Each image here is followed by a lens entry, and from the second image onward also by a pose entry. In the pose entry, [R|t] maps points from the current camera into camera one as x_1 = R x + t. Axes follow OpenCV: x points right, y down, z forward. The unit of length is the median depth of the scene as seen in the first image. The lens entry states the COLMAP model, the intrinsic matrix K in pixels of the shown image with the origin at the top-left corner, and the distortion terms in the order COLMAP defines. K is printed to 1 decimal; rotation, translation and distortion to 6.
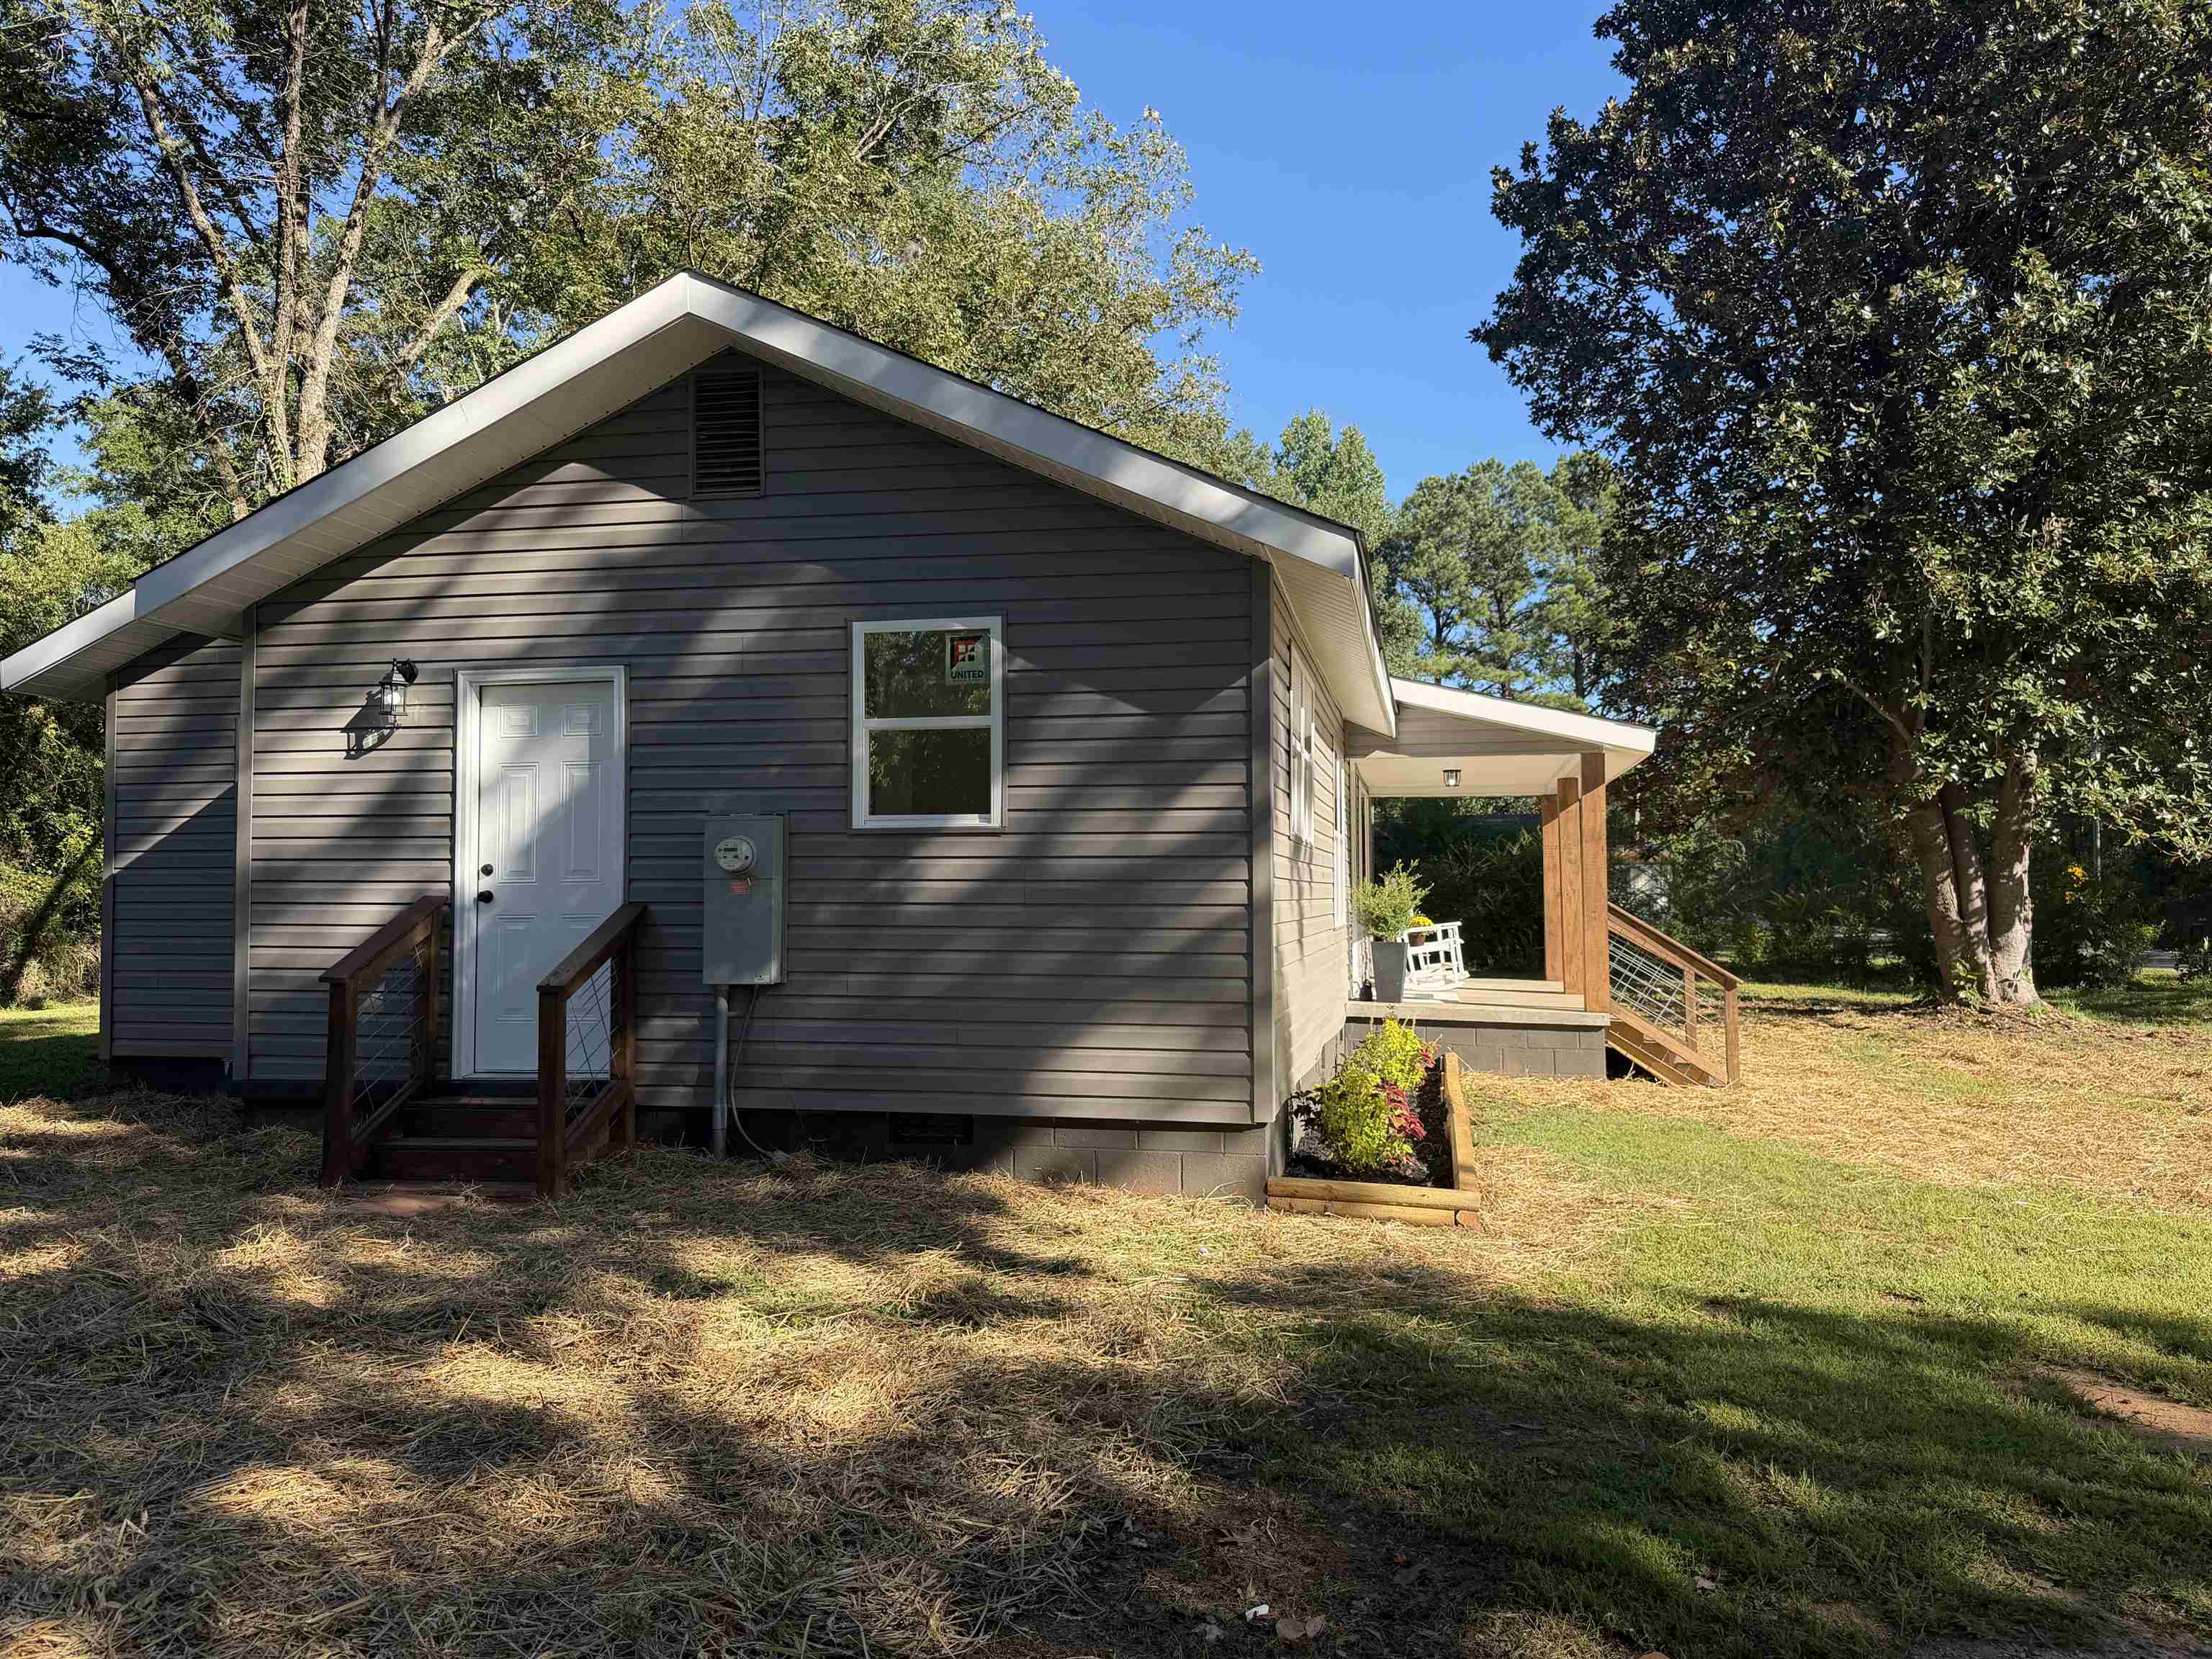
lens RADIAL K [[1575.7, 0, 1106.0], [0, 1575.7, 829.5], [0, 0, 1]] dist [0.081867, -0.097448]
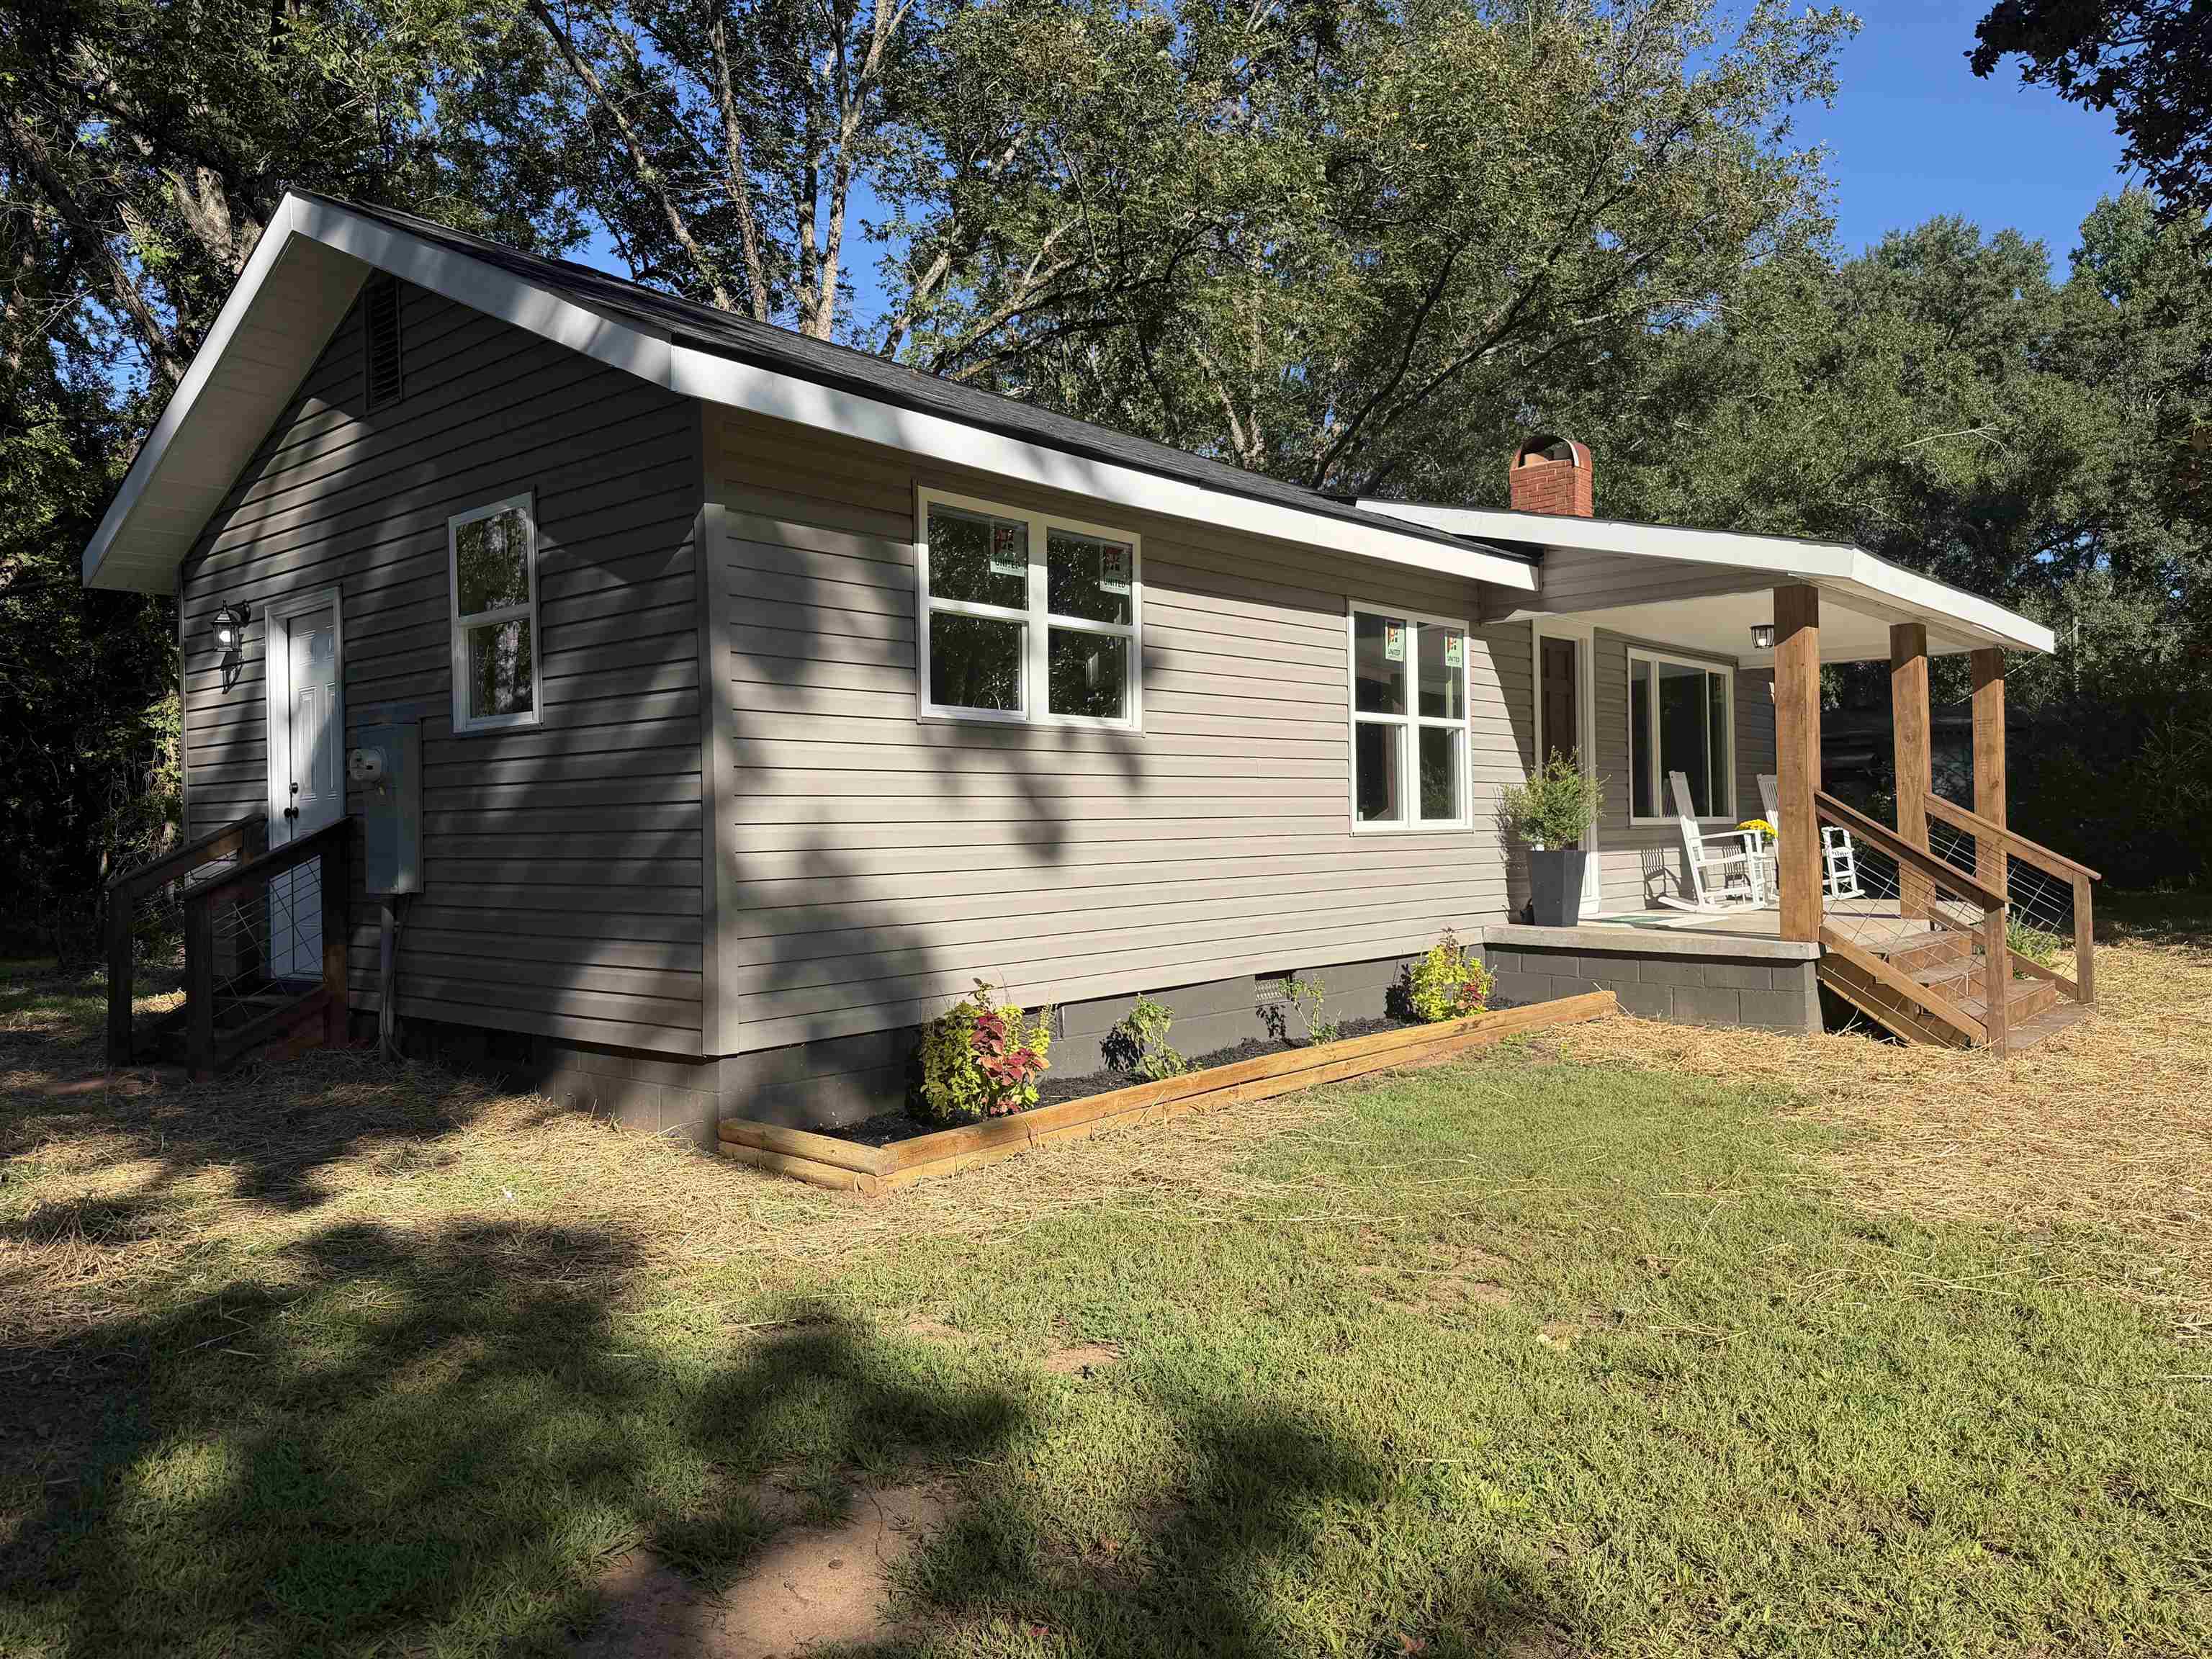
lens RADIAL K [[1575.7, 0, 1106.0], [0, 1575.7, 829.5], [0, 0, 1]] dist [0.081867, -0.097448]
pose [[0.869170, -0.019127, -0.494143, 0.620947], [0.042464, 0.998448, 0.036045, 0.037065], [0.492687, -0.052313, 0.868633, 0.324664]]
